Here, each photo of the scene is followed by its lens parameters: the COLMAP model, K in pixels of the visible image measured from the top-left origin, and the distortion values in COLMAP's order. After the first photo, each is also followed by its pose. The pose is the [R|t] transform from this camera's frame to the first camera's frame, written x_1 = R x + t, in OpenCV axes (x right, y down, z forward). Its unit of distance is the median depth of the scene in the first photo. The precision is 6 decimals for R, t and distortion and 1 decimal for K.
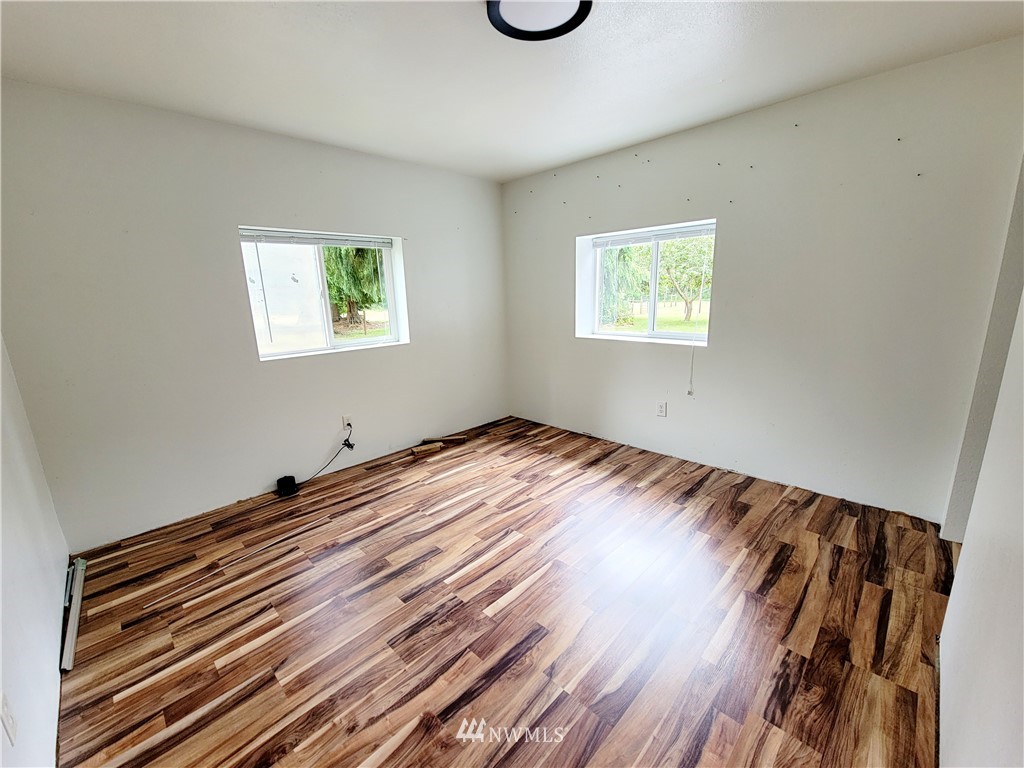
lens RADIAL K [[416.2, 0, 508.8], [0, 416.2, 387.6], [0, 0, 1]] dist [-0.000923, -0.001539]
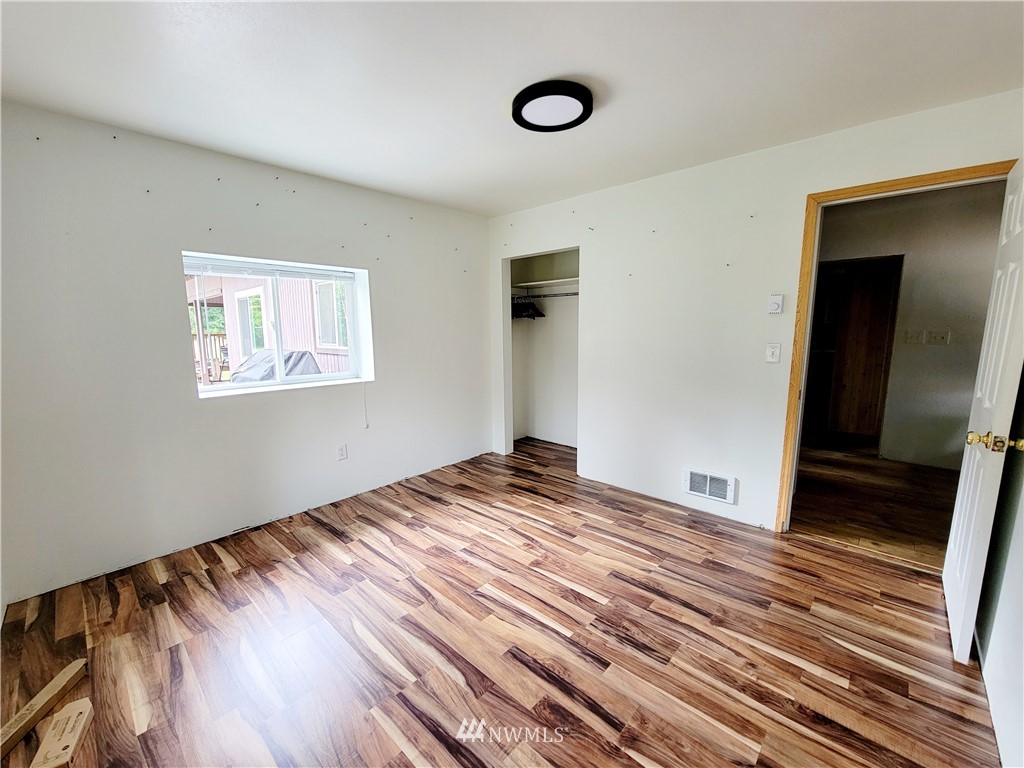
lens RADIAL K [[416.2, 0, 508.8], [0, 416.2, 386.5], [0, 0, 1]] dist [-0.000923, -0.001539]
pose [[-0.026714, -0.111240, 0.993434, -0.923940], [0.232430, 0.965861, 0.114403, -0.182689], [-0.972246, 0.233960, 0.000054, 0.930443]]
